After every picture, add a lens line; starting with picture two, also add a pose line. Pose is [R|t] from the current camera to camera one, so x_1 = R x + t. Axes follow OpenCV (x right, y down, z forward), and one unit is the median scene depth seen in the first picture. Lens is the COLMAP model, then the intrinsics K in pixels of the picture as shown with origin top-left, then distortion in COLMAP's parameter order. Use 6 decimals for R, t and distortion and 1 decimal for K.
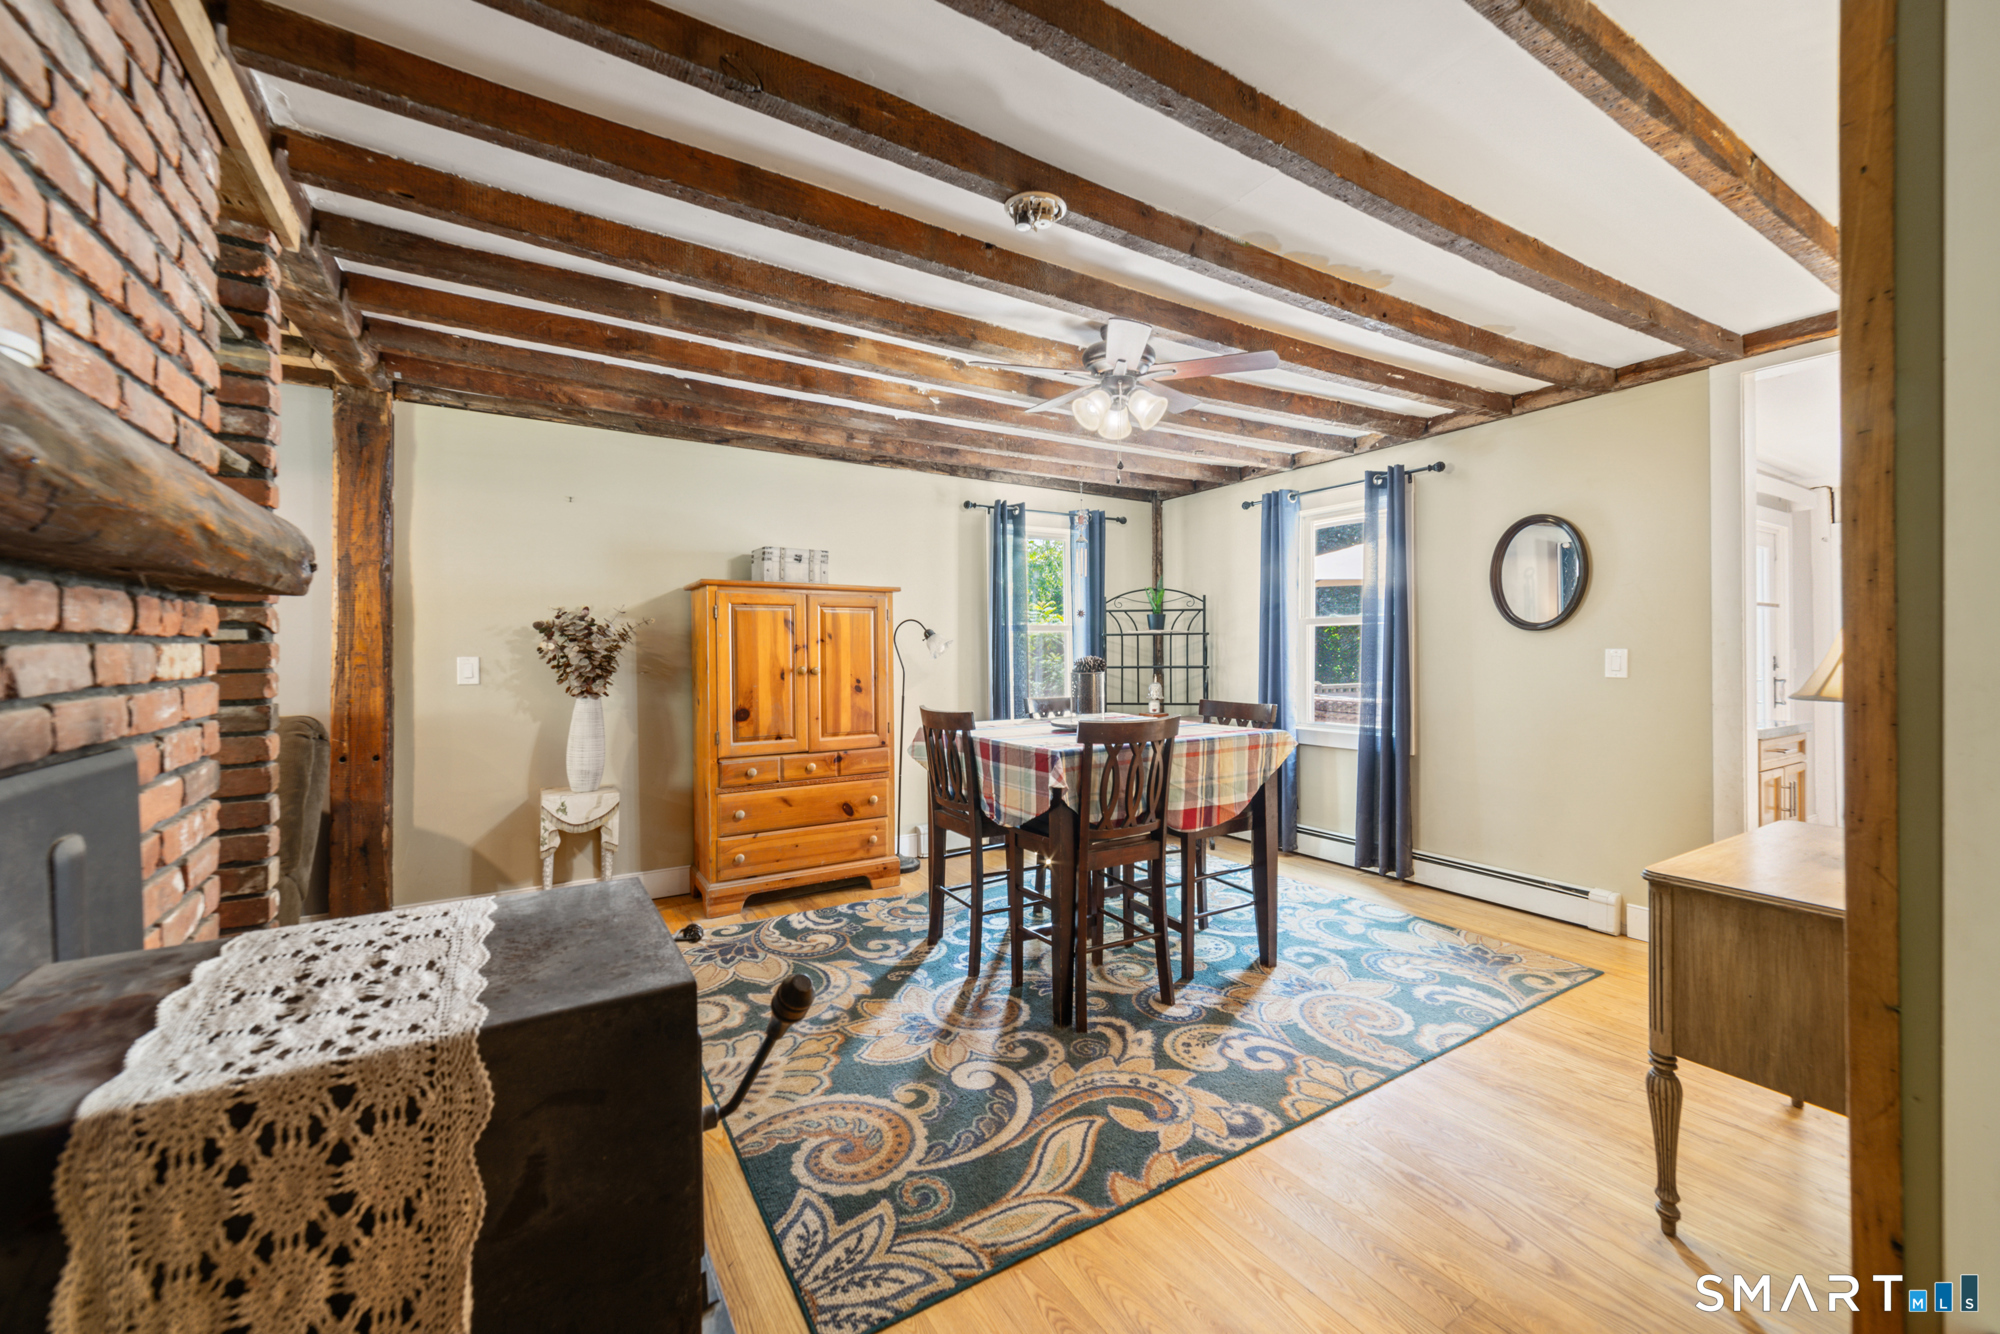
lens RADIAL K [[785.2, 0, 1002.0], [0, 785.2, 655.5], [0, 0, 1]] dist [-0.001557, 0.001905]
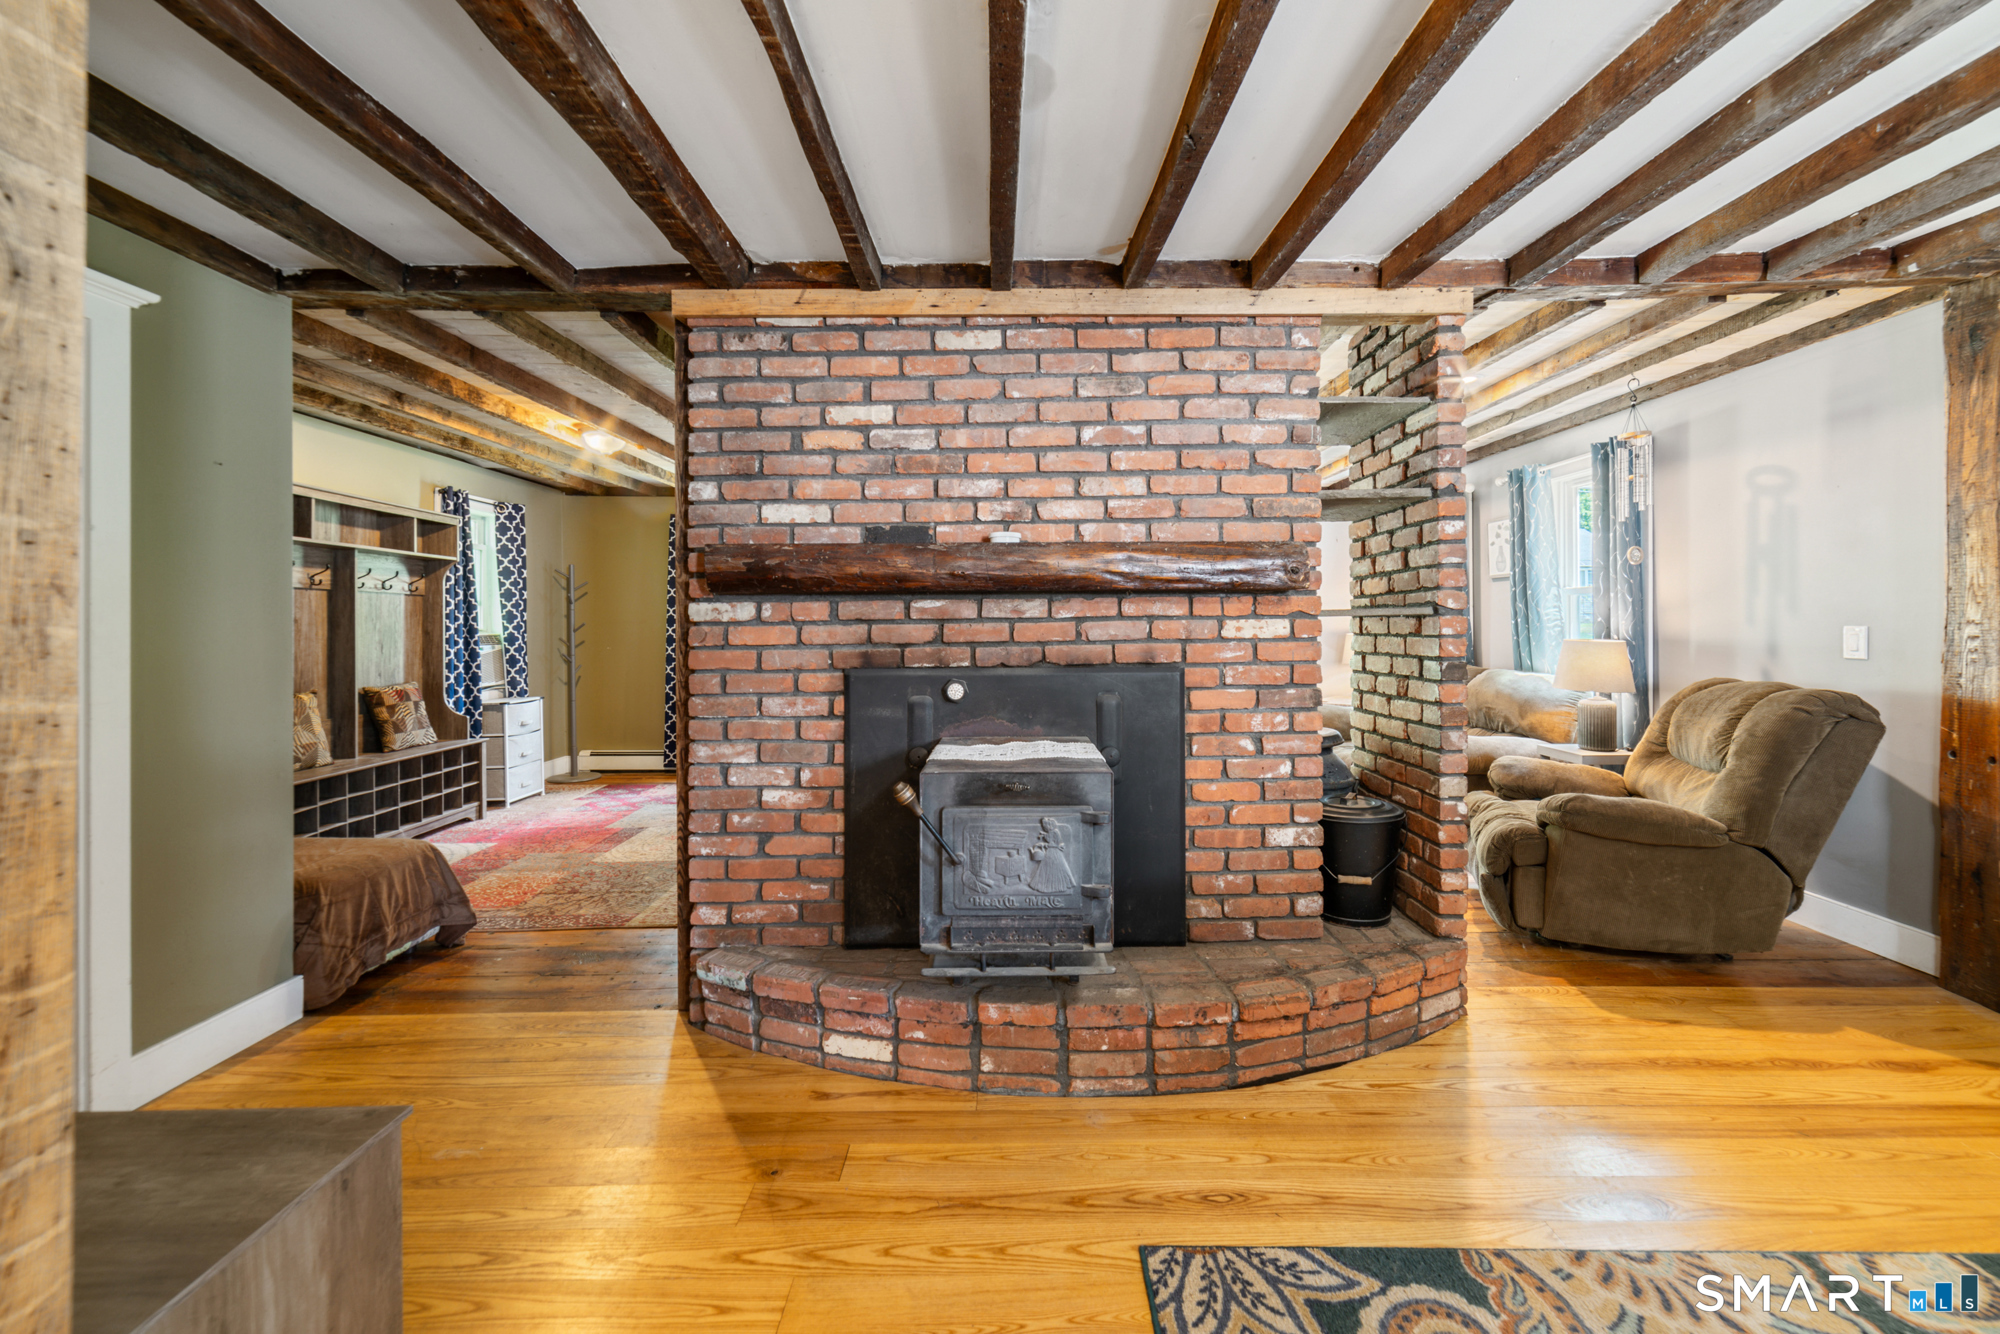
lens RADIAL K [[785.2, 0, 1014.2], [0, 785.2, 623.6], [0, 0, 1]] dist [-0.001557, 0.001905]
pose [[-0.529344, 0.009795, -0.848351, 0.472099], [-0.000821, 0.999927, 0.012058, -0.012645], [0.848407, 0.007080, -0.529297, 0.825045]]
